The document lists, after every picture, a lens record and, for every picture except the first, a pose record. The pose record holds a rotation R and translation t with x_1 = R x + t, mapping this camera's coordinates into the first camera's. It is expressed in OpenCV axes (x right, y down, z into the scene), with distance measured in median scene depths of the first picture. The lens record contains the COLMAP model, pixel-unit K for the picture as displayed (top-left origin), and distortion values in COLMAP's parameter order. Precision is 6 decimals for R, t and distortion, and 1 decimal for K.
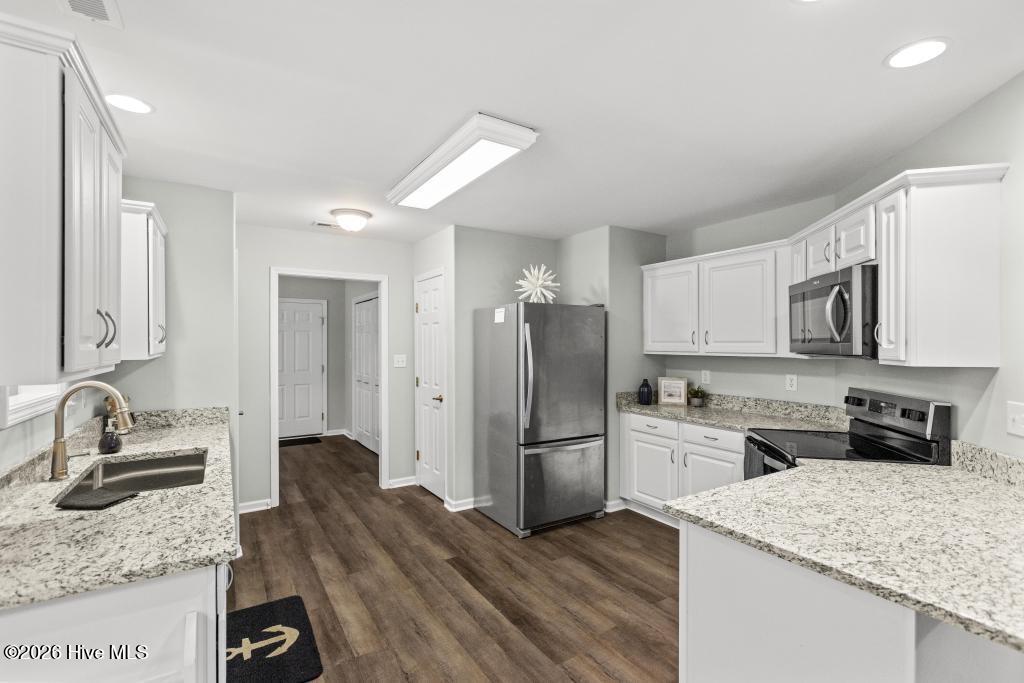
lens RADIAL K [[466.5, 0, 515.5], [0, 466.5, 344.3], [0, 0, 1]] dist [0.005574, 0.000618]
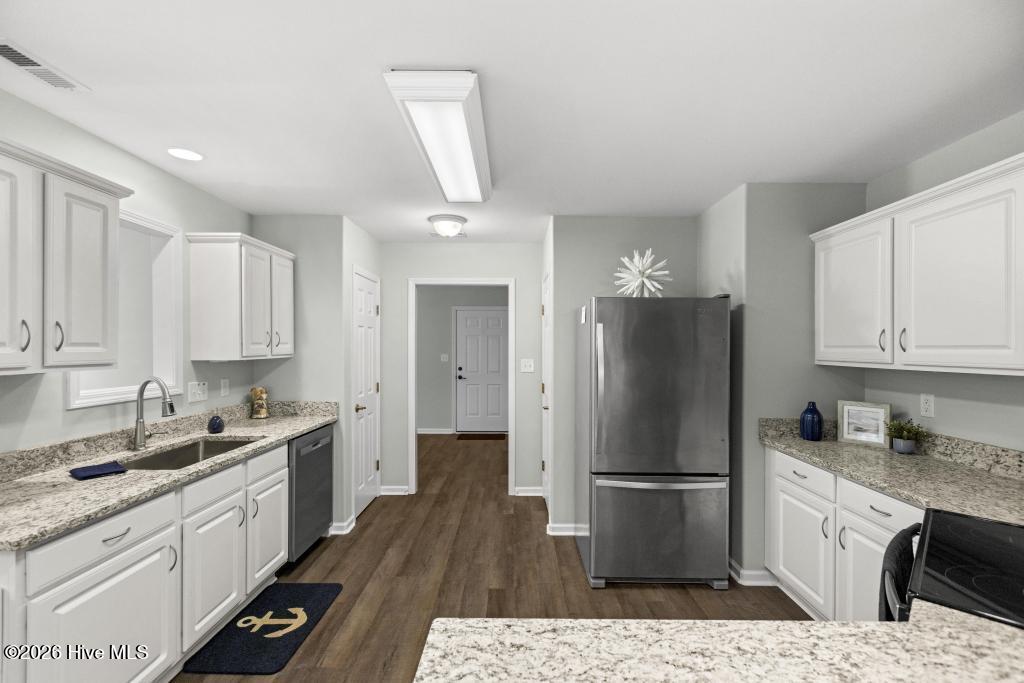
lens RADIAL K [[456.8, 0, 515.5], [0, 456.8, 349.8], [0, 0, 1]] dist [0.002944, -0.001473]
pose [[0.843259, 0.006199, -0.537471, 0.308222], [-0.003737, 0.999977, 0.005670, -0.002727], [0.537494, -0.002773, 0.843263, 0.245653]]
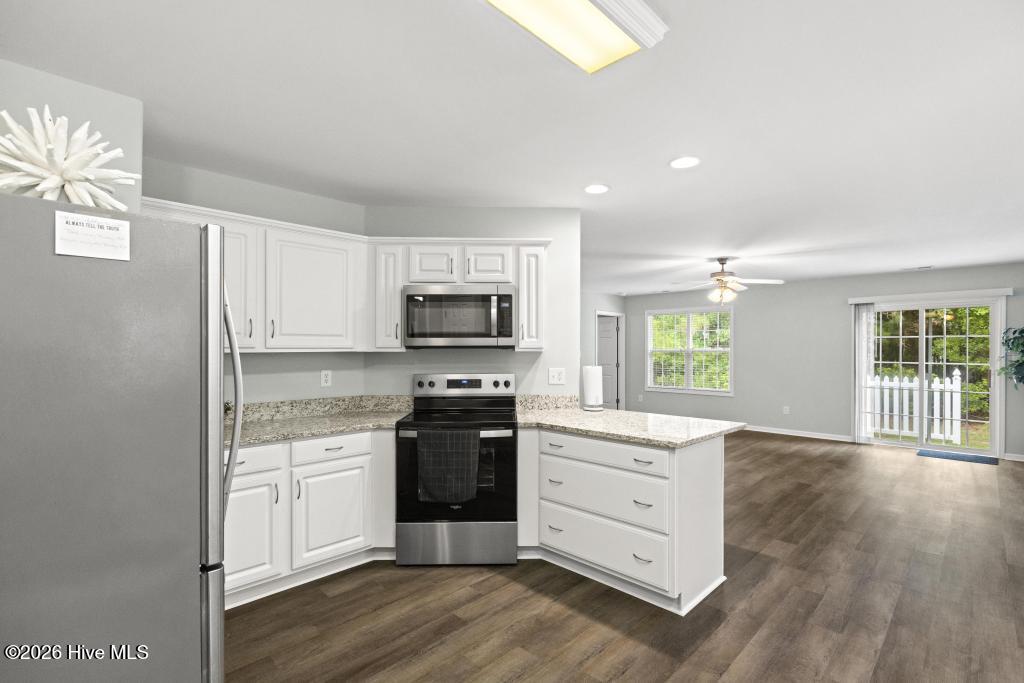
lens RADIAL K [[476.2, 0, 512.3], [0, 476.2, 346.5], [0, 0, 1]] dist [0.001933, -0.001609]
pose [[-0.224965, 0.005736, 0.974350, -0.442653], [0.002434, 0.999983, -0.005324, 0.020121], [-0.974364, 0.001174, -0.224975, 0.798905]]
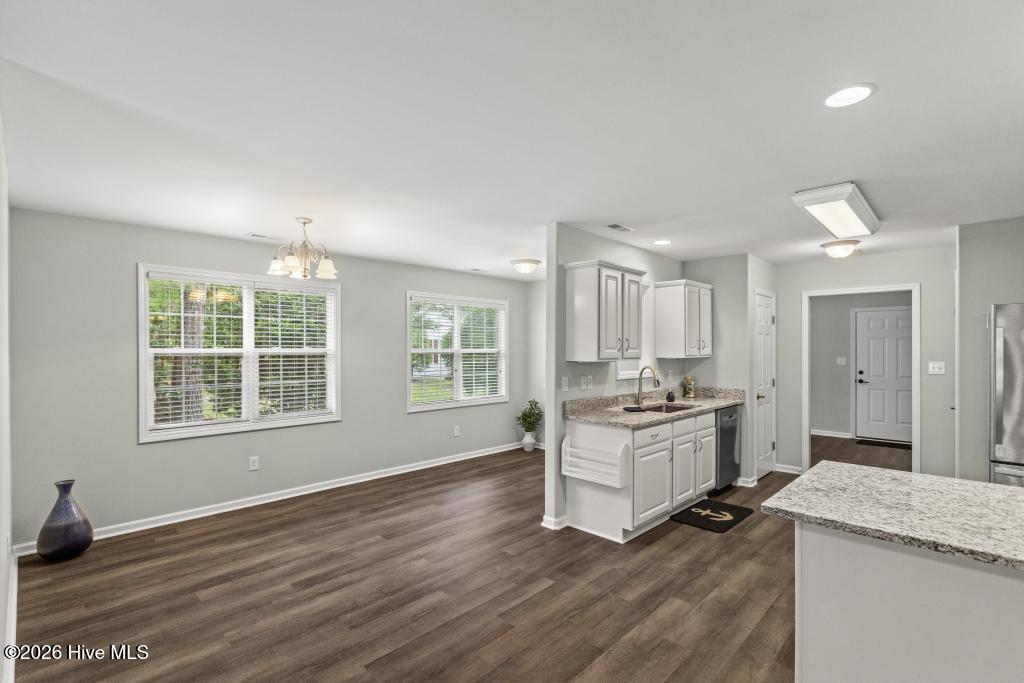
lens RADIAL K [[476.2, 0, 513.9], [0, 476.2, 350.2], [0, 0, 1]] dist [0.001933, -0.001609]
pose [[0.235894, 0.000736, -0.971778, 0.659093], [-0.002219, 0.999998, 0.000219, 0.000723], [0.971776, 0.002105, 0.235895, -0.118494]]
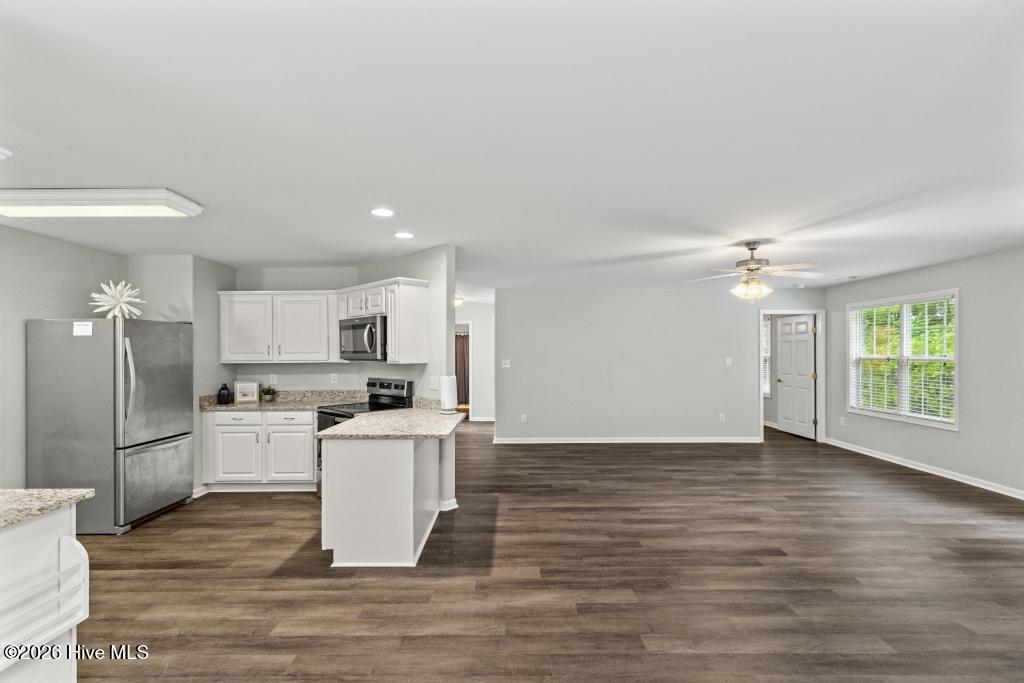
lens RADIAL K [[456.8, 0, 512.1], [0, 456.8, 351.6], [0, 0, 1]] dist [0.002944, -0.001473]
pose [[0.534677, -0.002467, 0.845053, -0.381952], [0.008077, 0.999965, -0.002191, -0.001447], [-0.845018, 0.007997, 0.534679, -0.330108]]
